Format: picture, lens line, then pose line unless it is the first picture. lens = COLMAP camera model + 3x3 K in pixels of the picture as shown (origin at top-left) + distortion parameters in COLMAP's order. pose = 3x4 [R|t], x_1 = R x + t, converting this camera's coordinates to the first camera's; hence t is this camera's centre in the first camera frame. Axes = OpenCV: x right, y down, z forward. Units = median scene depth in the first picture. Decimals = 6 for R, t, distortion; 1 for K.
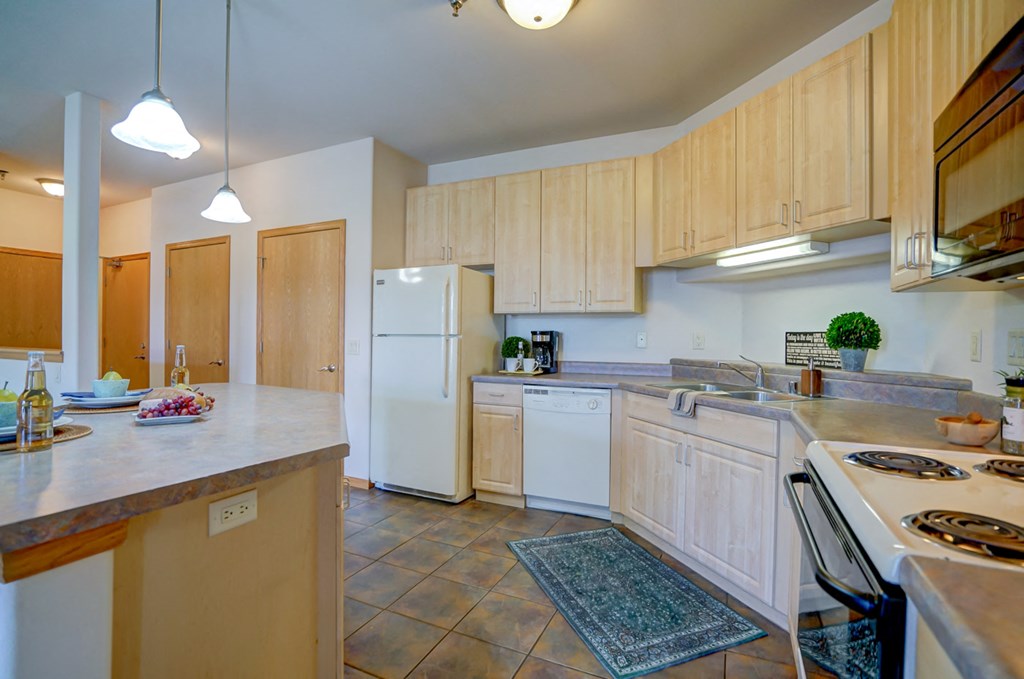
lens RADIAL K [[500.6, 0, 503.3], [0, 500.6, 337.4], [0, 0, 1]] dist [-0.000856, 0.000713]
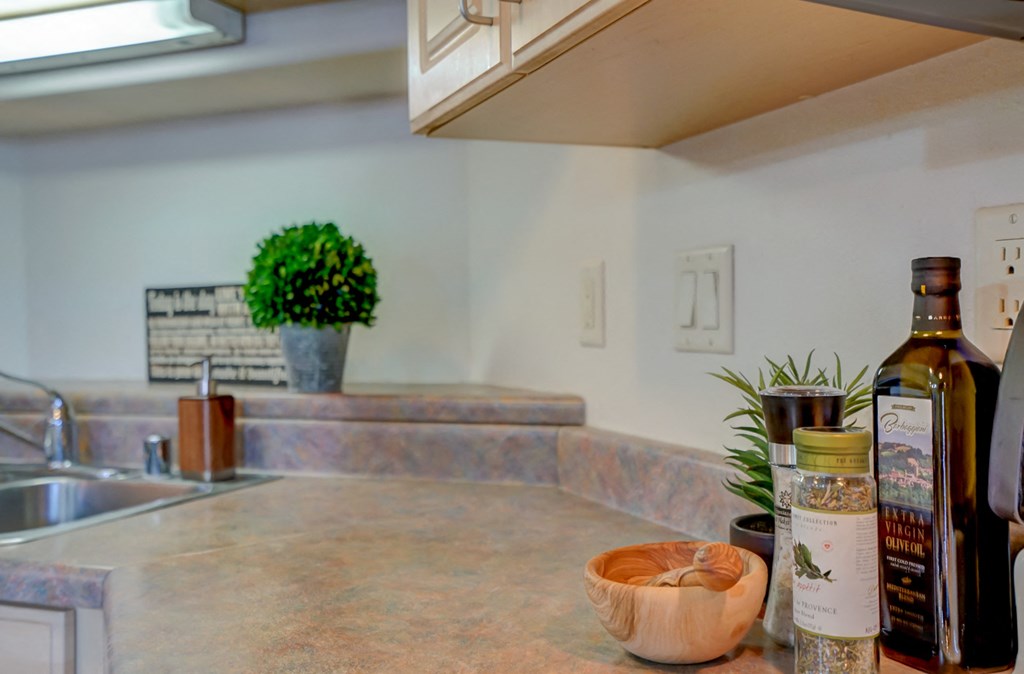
lens RADIAL K [[964.4, 0, 572.5], [0, 964.4, 321.5], [0, 0, 1]] dist [0.084745, 0.000281]
pose [[0.648534, -0.025250, 0.760767, 0.251199], [0.028616, 0.999552, 0.008780, 0.015144], [-0.760648, 0.016076, 0.648966, 0.354448]]
